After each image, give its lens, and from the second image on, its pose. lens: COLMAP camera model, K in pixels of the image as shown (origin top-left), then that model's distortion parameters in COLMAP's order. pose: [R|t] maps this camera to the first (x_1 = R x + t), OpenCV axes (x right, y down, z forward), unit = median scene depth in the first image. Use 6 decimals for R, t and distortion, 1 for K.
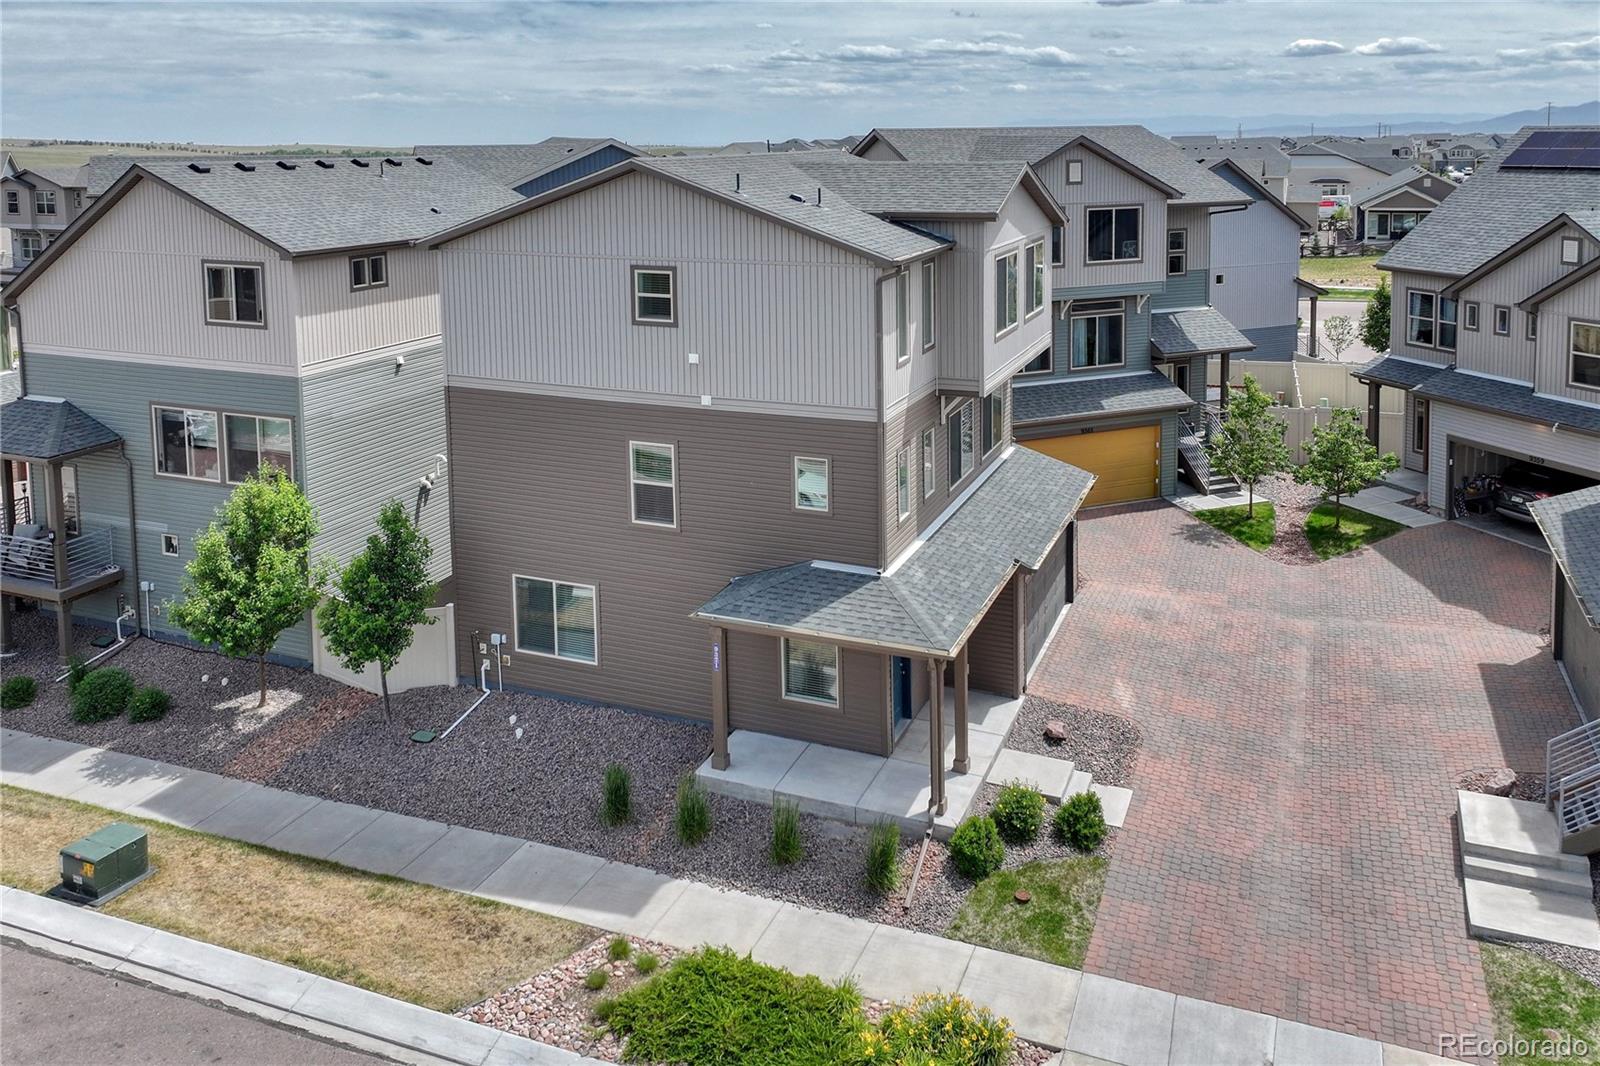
lens RADIAL K [[1251.3, 0, 800.0], [0, 1251.3, 533.0], [0, 0, 1]] dist [0.043008, -0.011822]
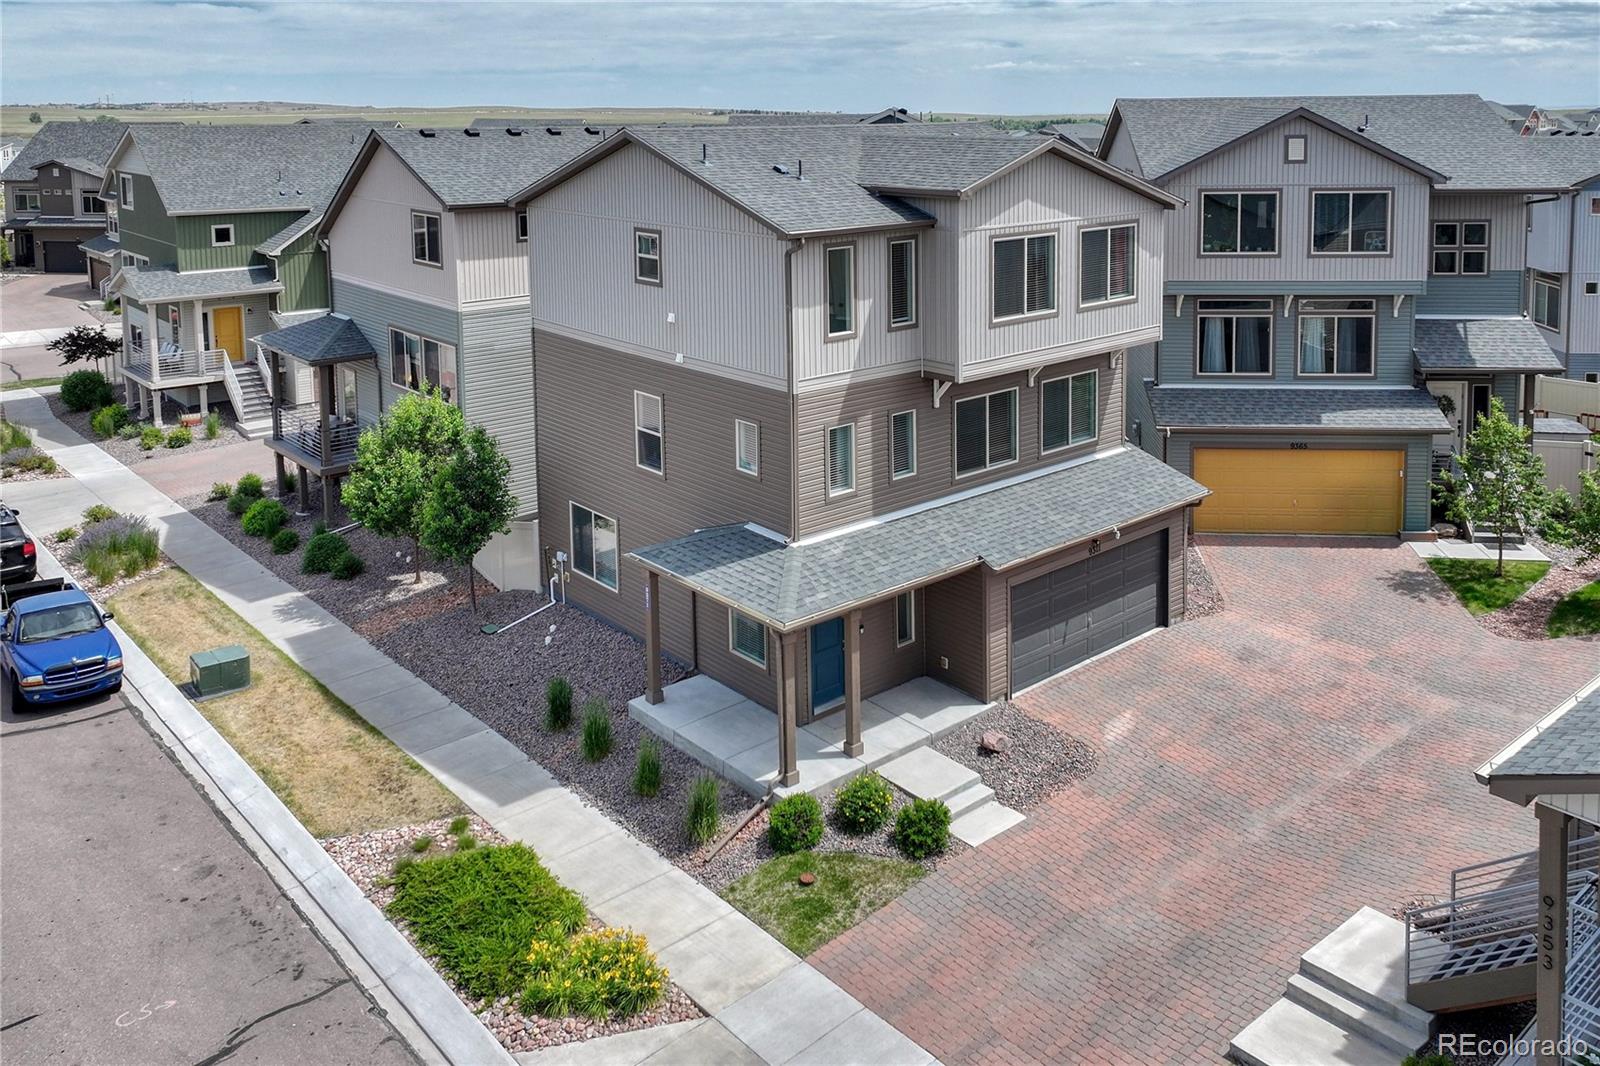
lens RADIAL K [[1266.2, 0, 800.0], [0, 1266.2, 533.0], [0, 0, 1]] dist [0.052743, -0.027960]
pose [[0.891277, 0.149622, -0.428064, 0.418268], [-0.141324, 0.988633, 0.051306, -0.024369], [0.430875, 0.014768, 0.902291, 0.063265]]
